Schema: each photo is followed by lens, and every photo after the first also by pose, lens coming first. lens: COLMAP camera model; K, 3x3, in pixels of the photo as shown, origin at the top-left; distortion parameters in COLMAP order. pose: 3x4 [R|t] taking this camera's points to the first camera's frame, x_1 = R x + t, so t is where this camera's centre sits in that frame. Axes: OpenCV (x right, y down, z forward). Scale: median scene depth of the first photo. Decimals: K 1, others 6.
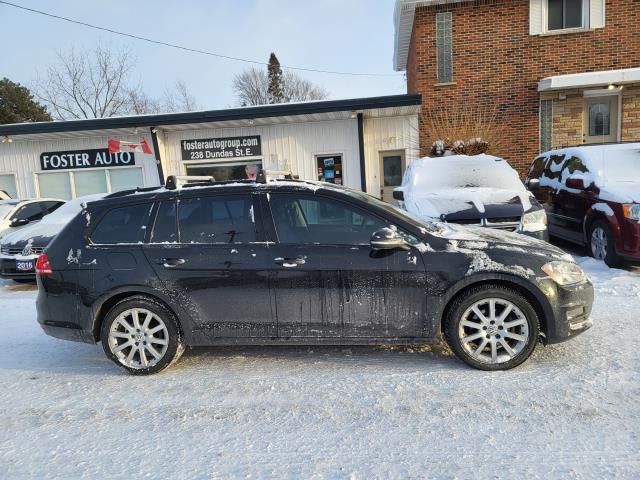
lens RADIAL K [[470.0, 0, 320.0], [0, 470.0, 240.0], [0, 0, 1]] dist [0.049298, 0.001491]
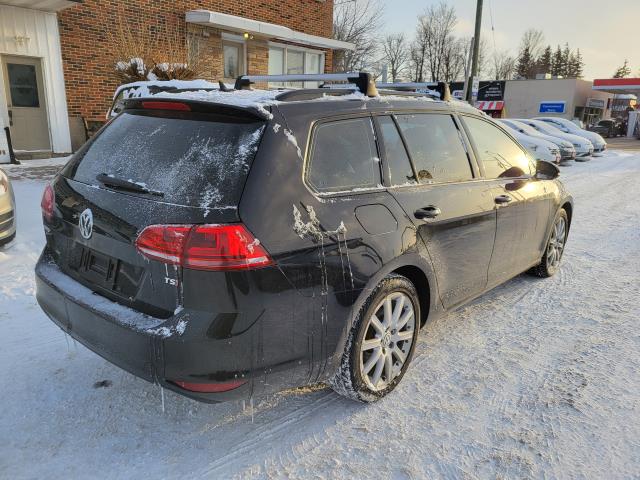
lens RADIAL K [[479.1, 0, 320.0], [0, 479.1, 240.0], [0, 0, 1]] dist [0.045572, -0.000503]
pose [[0.568924, -0.133544, 0.811475, -0.895982], [0.030183, 0.989453, 0.141673, -0.014638], [-0.821836, -0.056108, 0.566955, 0.700124]]
